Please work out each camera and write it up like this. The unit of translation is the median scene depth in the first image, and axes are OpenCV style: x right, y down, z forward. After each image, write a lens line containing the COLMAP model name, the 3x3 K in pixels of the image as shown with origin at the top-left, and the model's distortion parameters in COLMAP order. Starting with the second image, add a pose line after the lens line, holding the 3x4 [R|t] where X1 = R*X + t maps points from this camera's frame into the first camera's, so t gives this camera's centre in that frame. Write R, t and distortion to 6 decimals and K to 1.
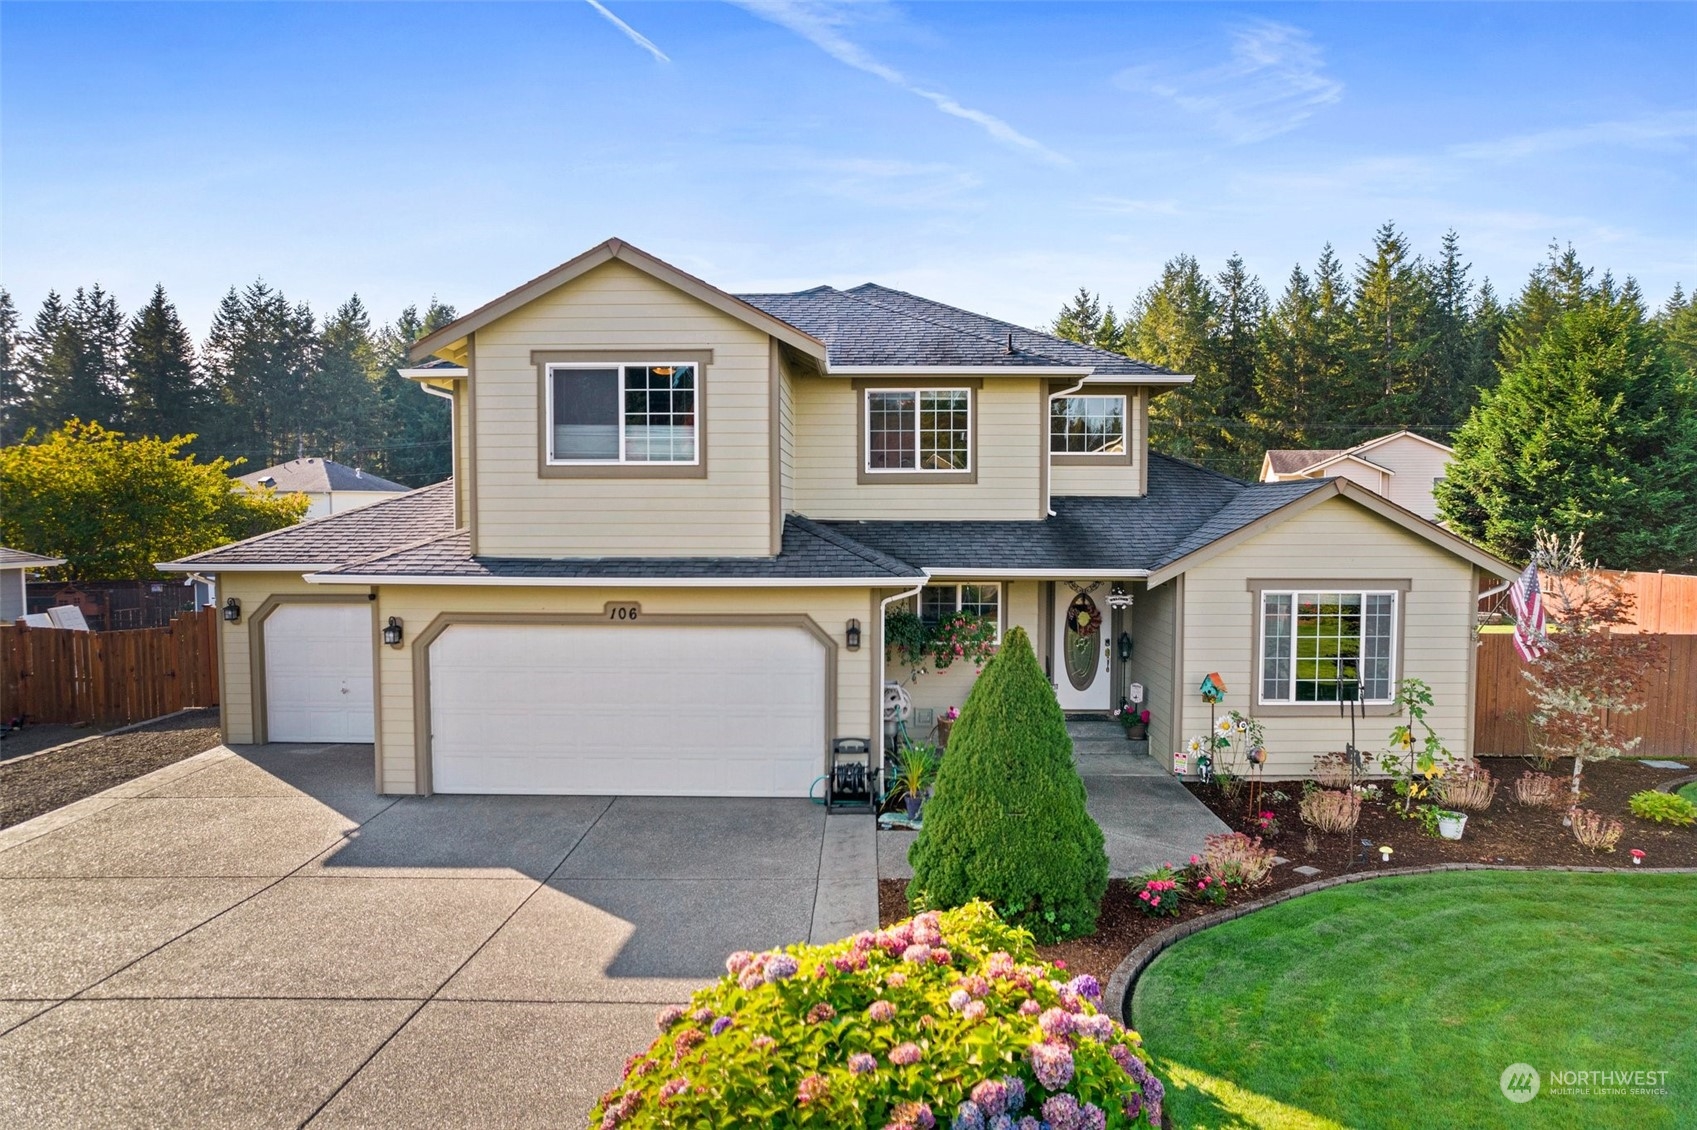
lens RADIAL K [[1076.3, 0, 848.5], [0, 1076.3, 565.0], [0, 0, 1]] dist [-0.034132, 0.001732]
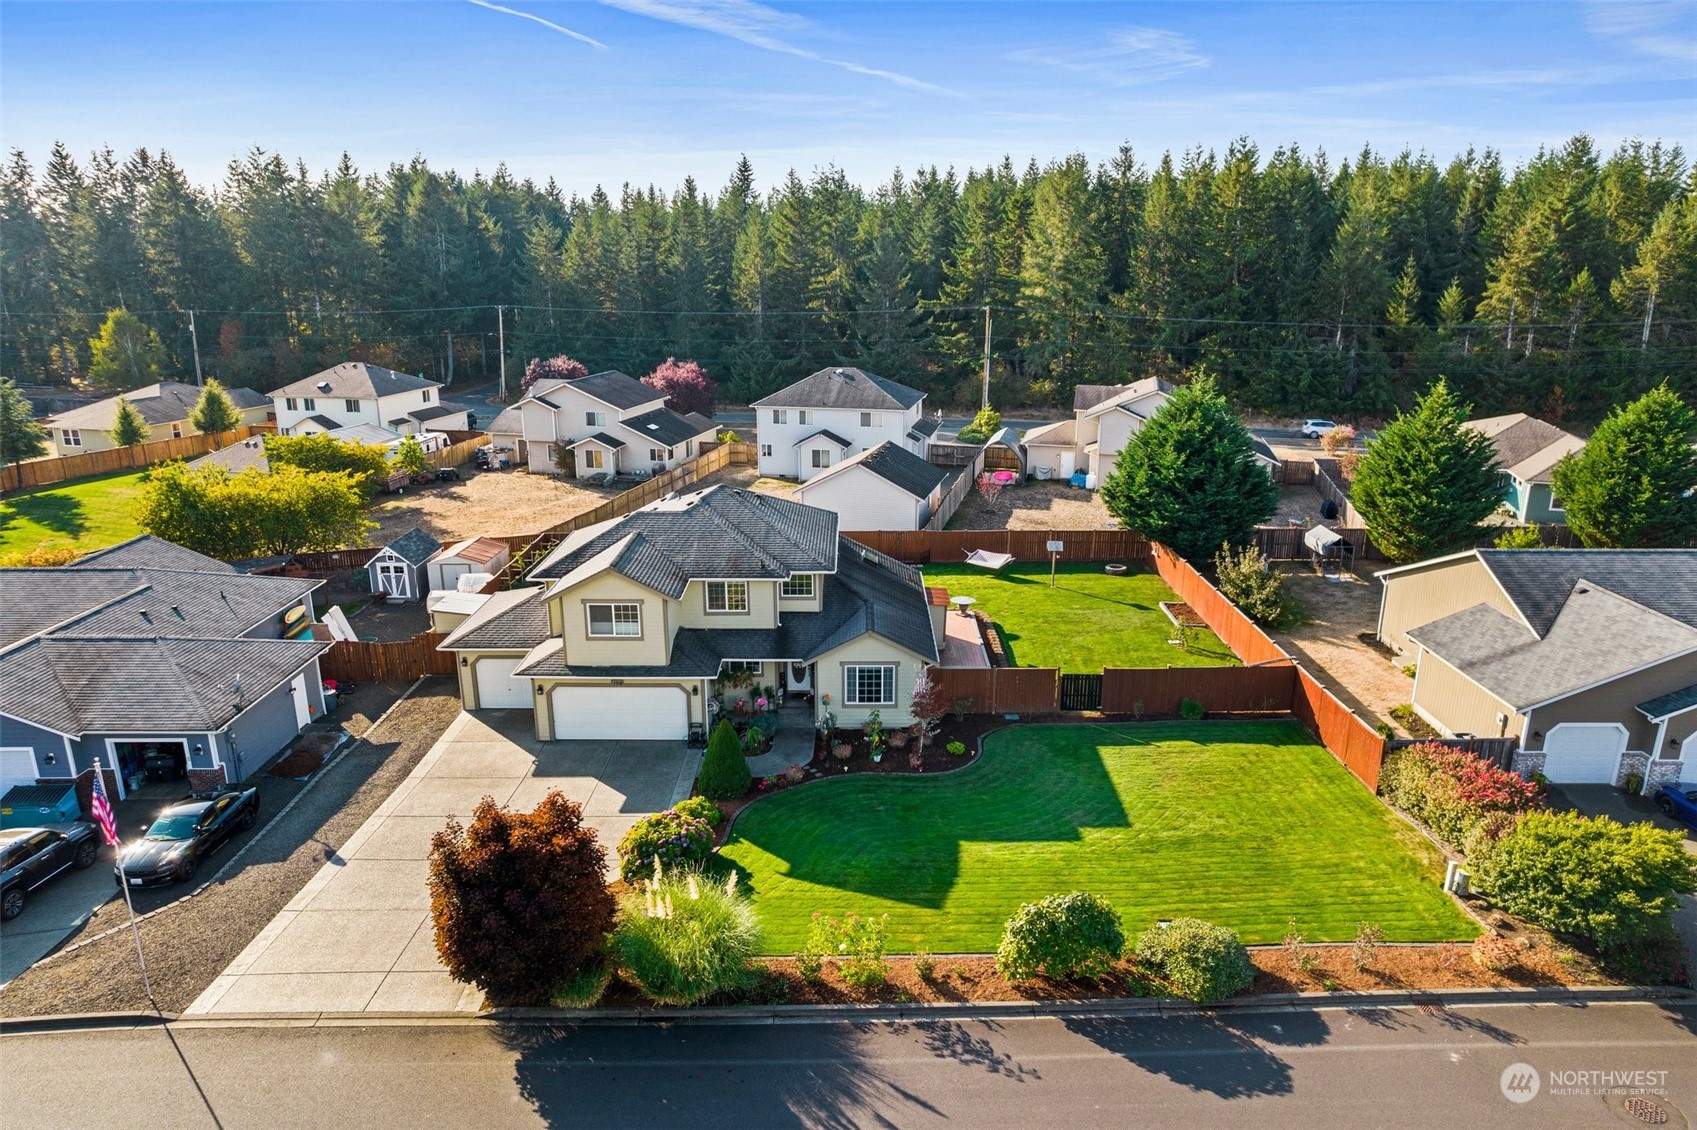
lens RADIAL K [[1076.3, 0, 848.5], [0, 1076.3, 565.0], [0, 0, 1]] dist [-0.034132, 0.001732]
pose [[0.999870, -0.004382, 0.015524, 0.351081], [0.000728, 0.973676, 0.227936, -0.870196], [-0.016114, -0.227895, 0.973552, -1.669901]]
